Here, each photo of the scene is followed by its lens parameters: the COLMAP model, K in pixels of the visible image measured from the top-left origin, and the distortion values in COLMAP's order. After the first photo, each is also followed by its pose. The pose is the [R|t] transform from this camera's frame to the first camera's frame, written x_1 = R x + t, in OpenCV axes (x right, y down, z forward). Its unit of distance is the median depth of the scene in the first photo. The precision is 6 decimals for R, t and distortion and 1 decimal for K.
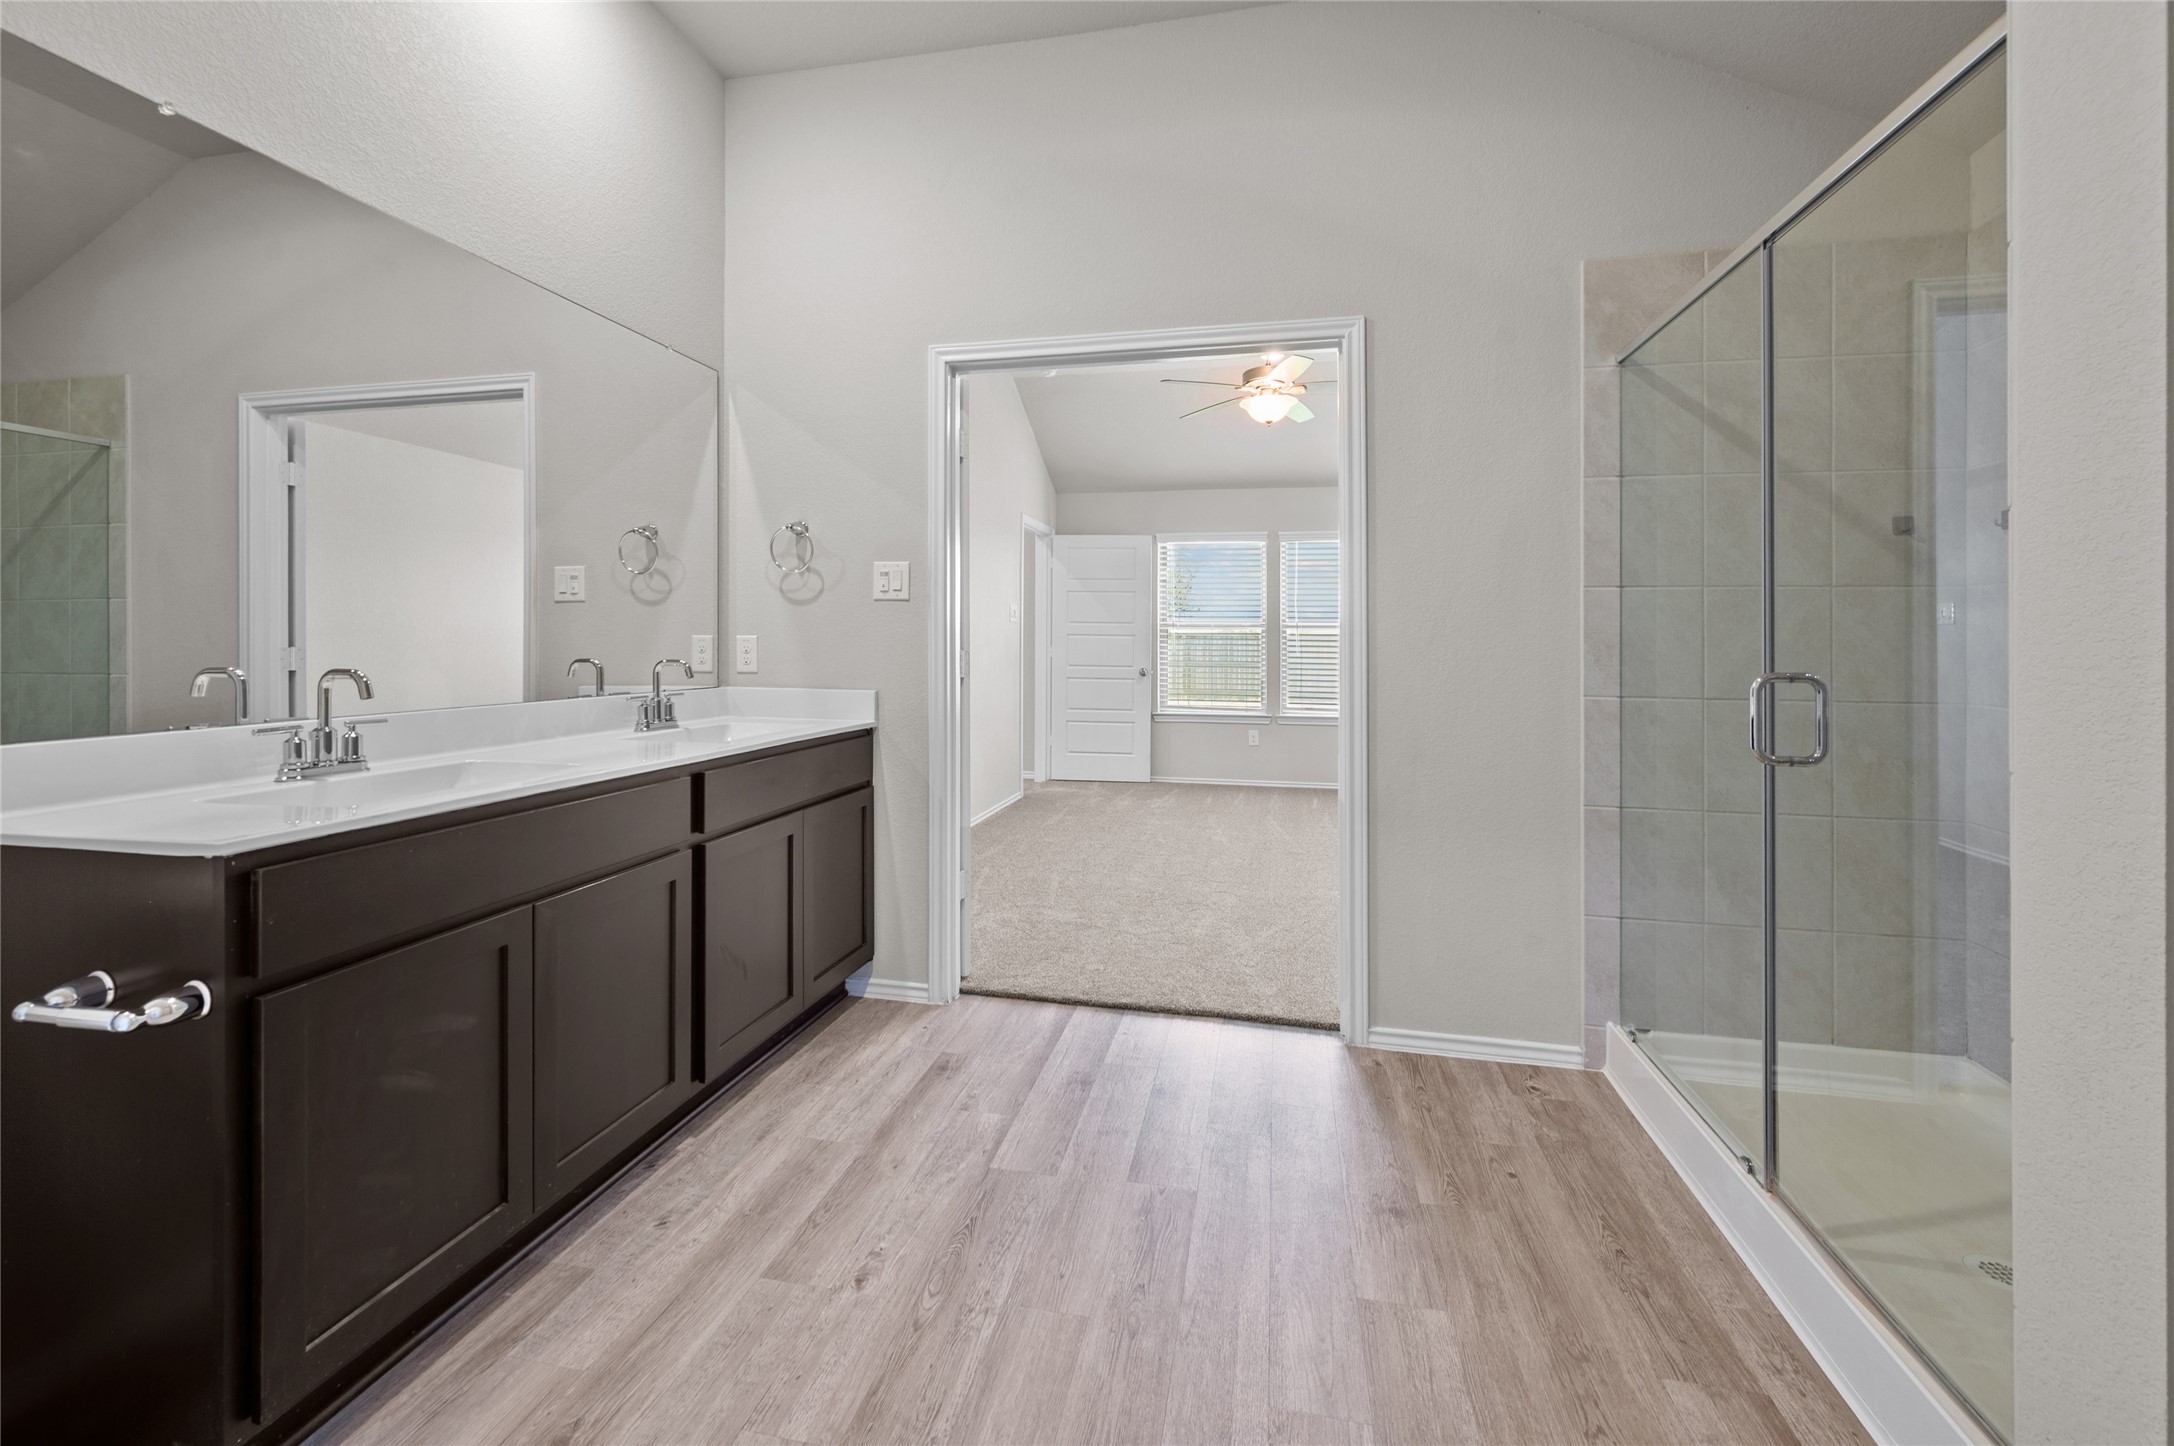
lens RADIAL K [[872.5, 0, 1099.7], [0, 872.5, 647.2], [0, 0, 1]] dist [0.001229, 0.000367]
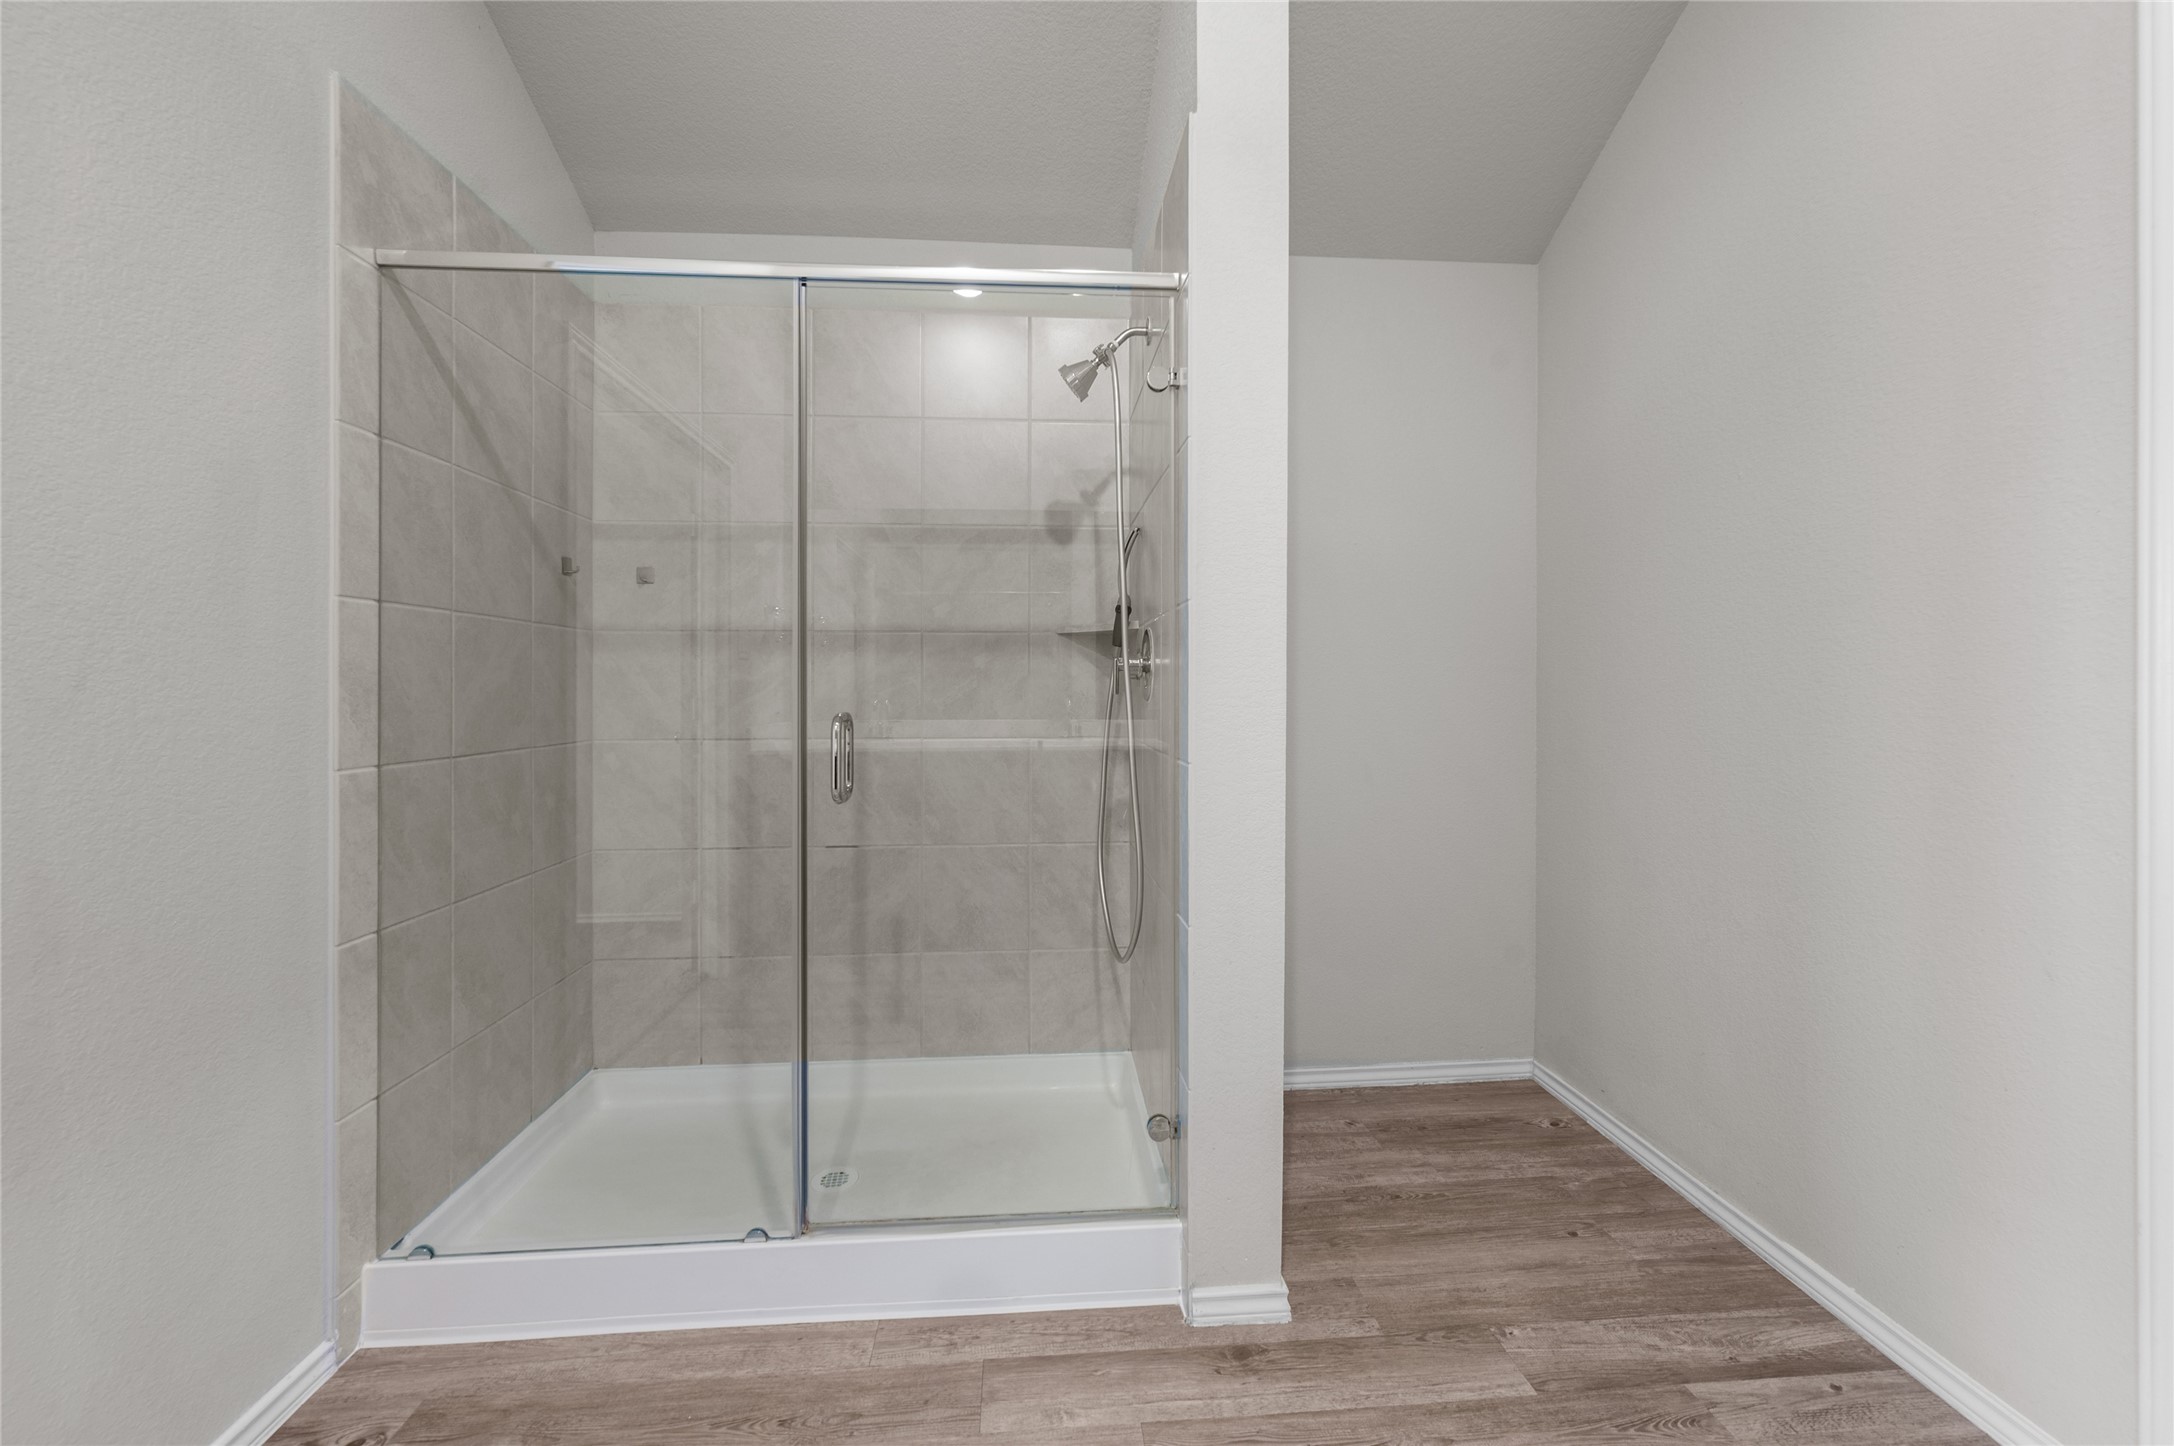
lens RADIAL K [[872.5, 0, 1089.2], [0, 872.5, 685.8], [0, 0, 1]] dist [0.001229, 0.000367]
pose [[-0.269258, -0.003234, 0.963063, -0.320057], [0.002606, 0.999988, 0.004086, -0.009468], [-0.963064, 0.003610, -0.269247, 1.088500]]
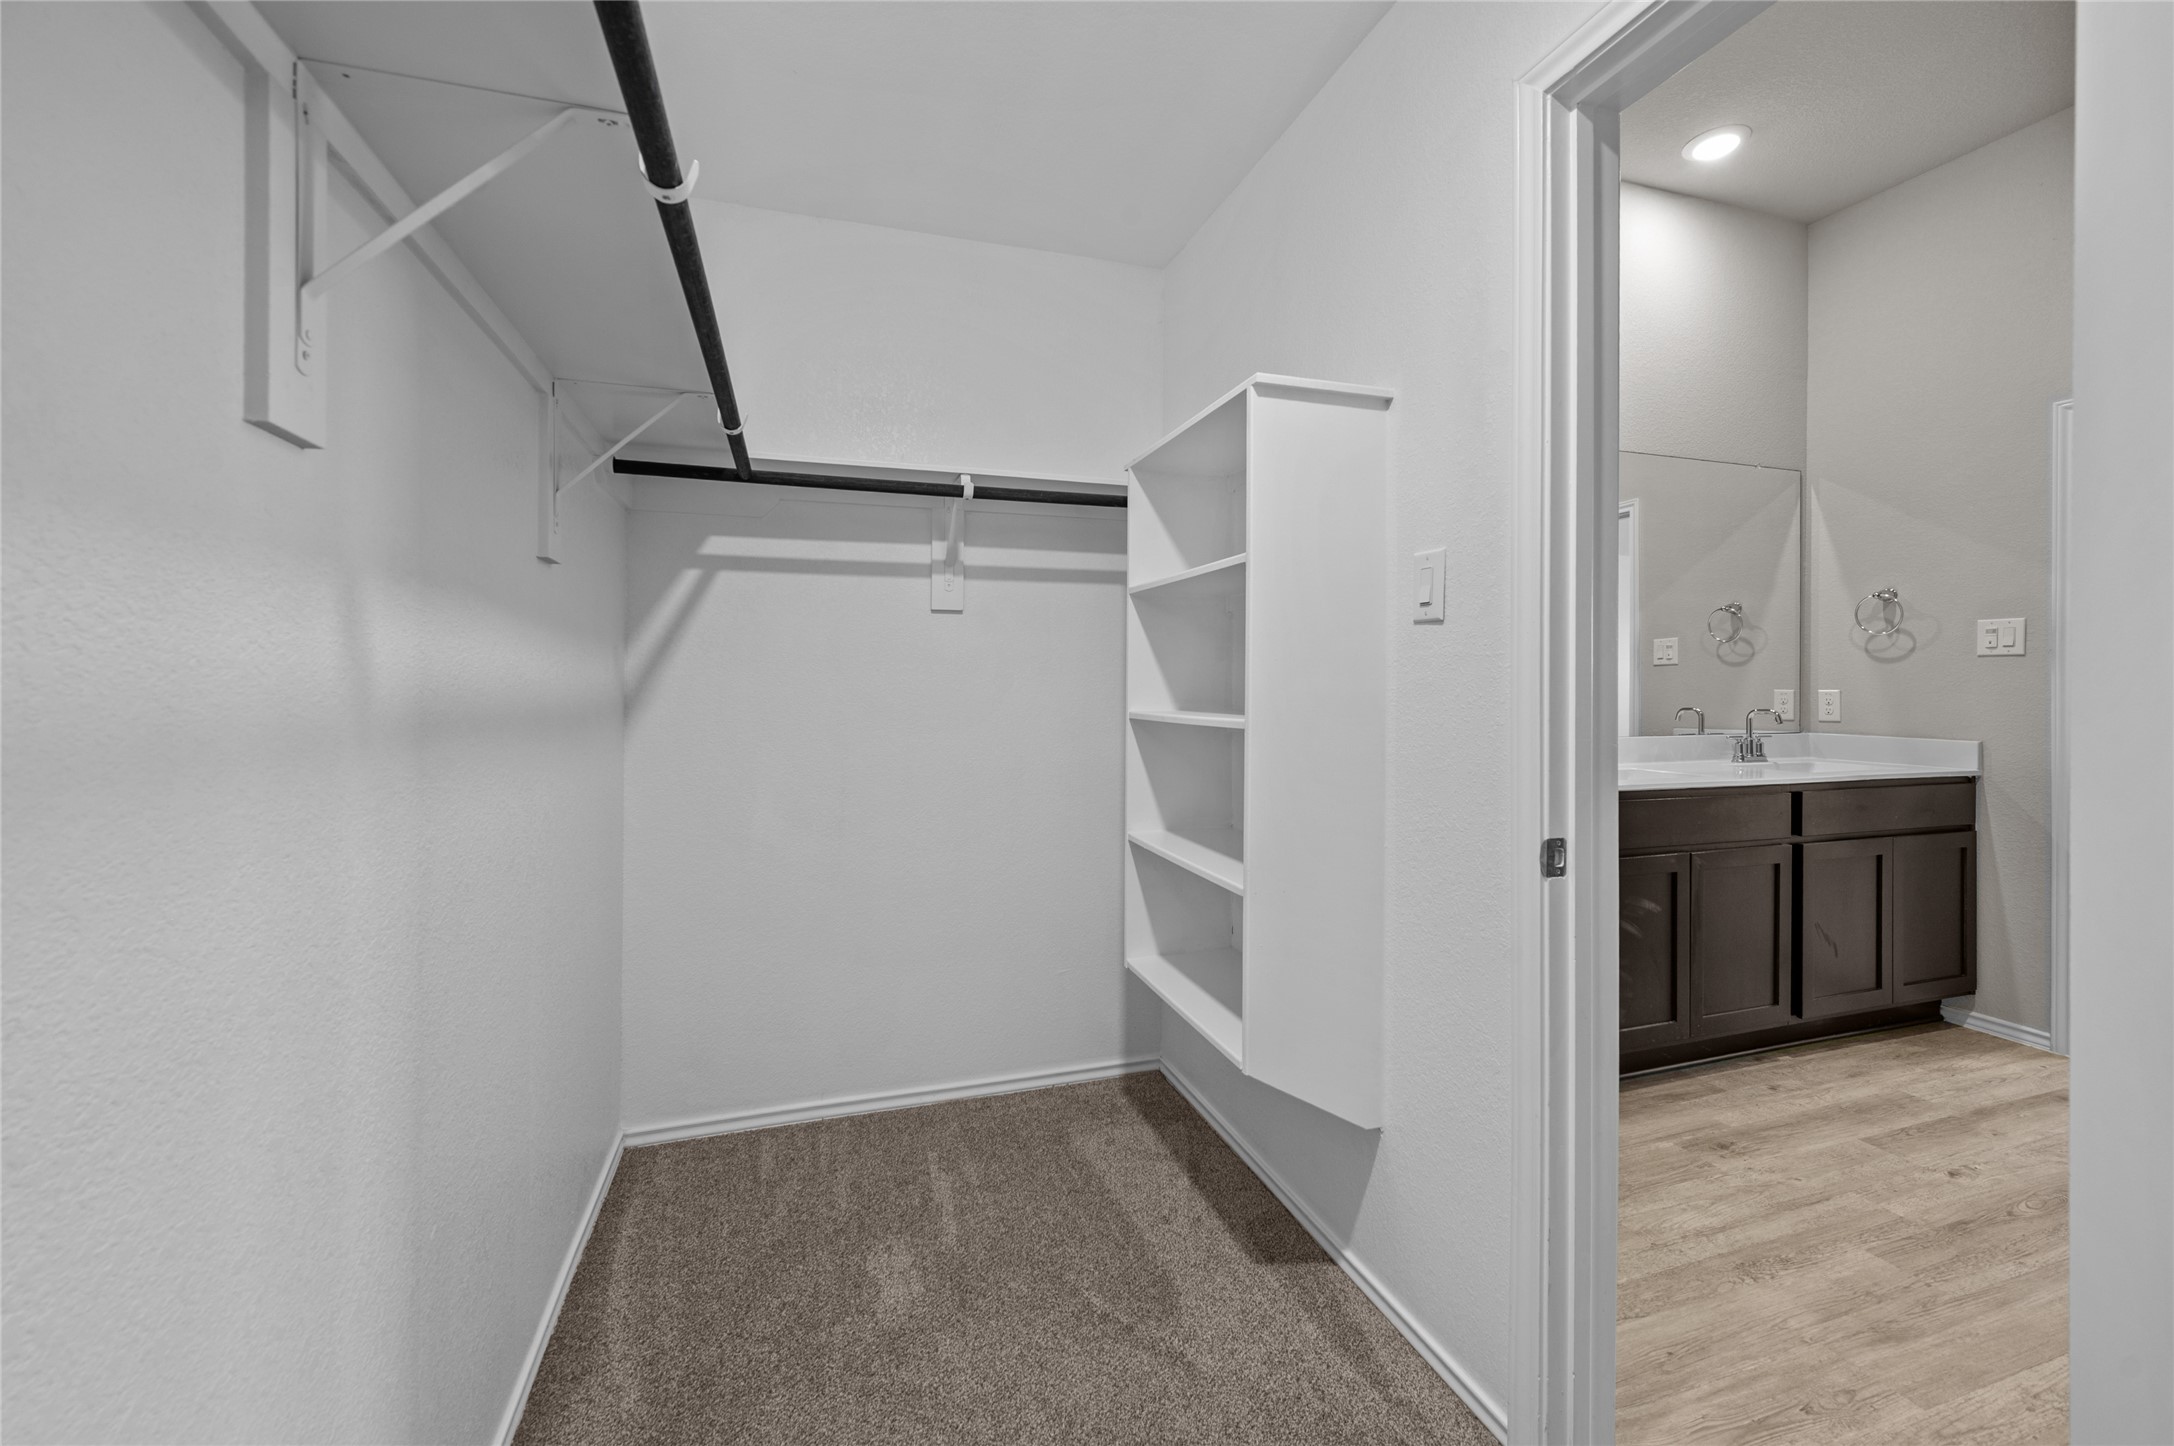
lens RADIAL K [[872.5, 0, 1082.7], [0, 872.5, 698.0], [0, 0, 1]] dist [0.001229, 0.000367]
pose [[0.487476, 0.004945, -0.873122, 0.138329], [-0.000032, 0.999984, 0.005646, -0.009088], [0.873136, -0.002724, 0.487468, -0.467740]]
